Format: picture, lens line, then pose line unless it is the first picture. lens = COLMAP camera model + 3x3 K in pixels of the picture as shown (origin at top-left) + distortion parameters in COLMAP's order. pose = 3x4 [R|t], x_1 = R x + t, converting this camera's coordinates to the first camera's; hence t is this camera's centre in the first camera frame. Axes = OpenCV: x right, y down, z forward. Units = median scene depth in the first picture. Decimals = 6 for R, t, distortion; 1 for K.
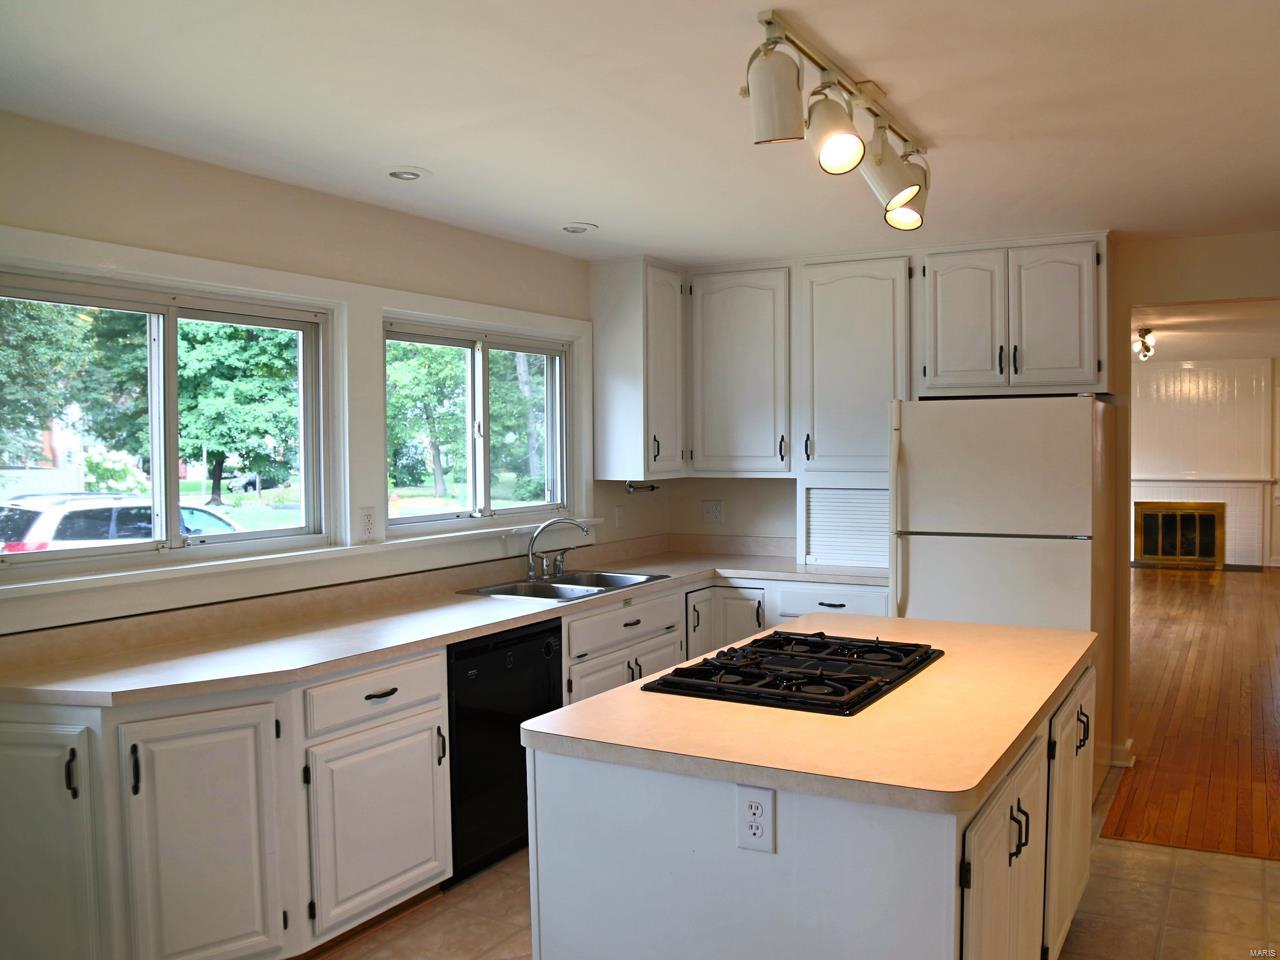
lens RADIAL K [[1028.7, 0, 640.0], [0, 1028.7, 480.0], [0, 0, 1]] dist [-0.073964, 0.010277]
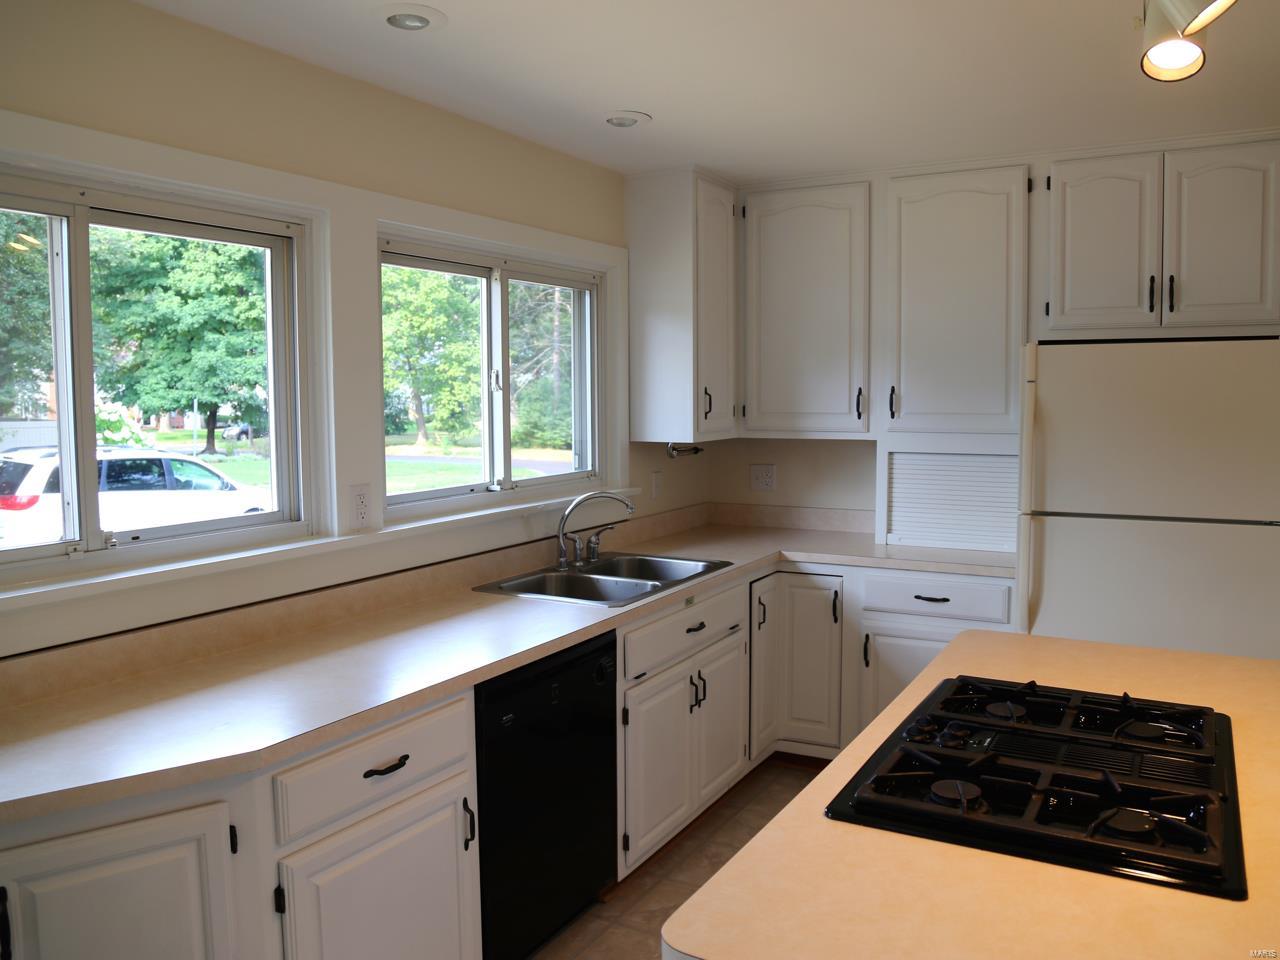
lens RADIAL K [[978.5, 0, 581.6], [0, 978.5, 484.2], [0, 0, 1]] dist [-0.090317, 0.042764]
pose [[0.999546, 0.001700, -0.030070, -0.061726], [0.000016, 0.998375, 0.056991, -0.010931], [0.030119, -0.056966, 0.997922, 0.218836]]
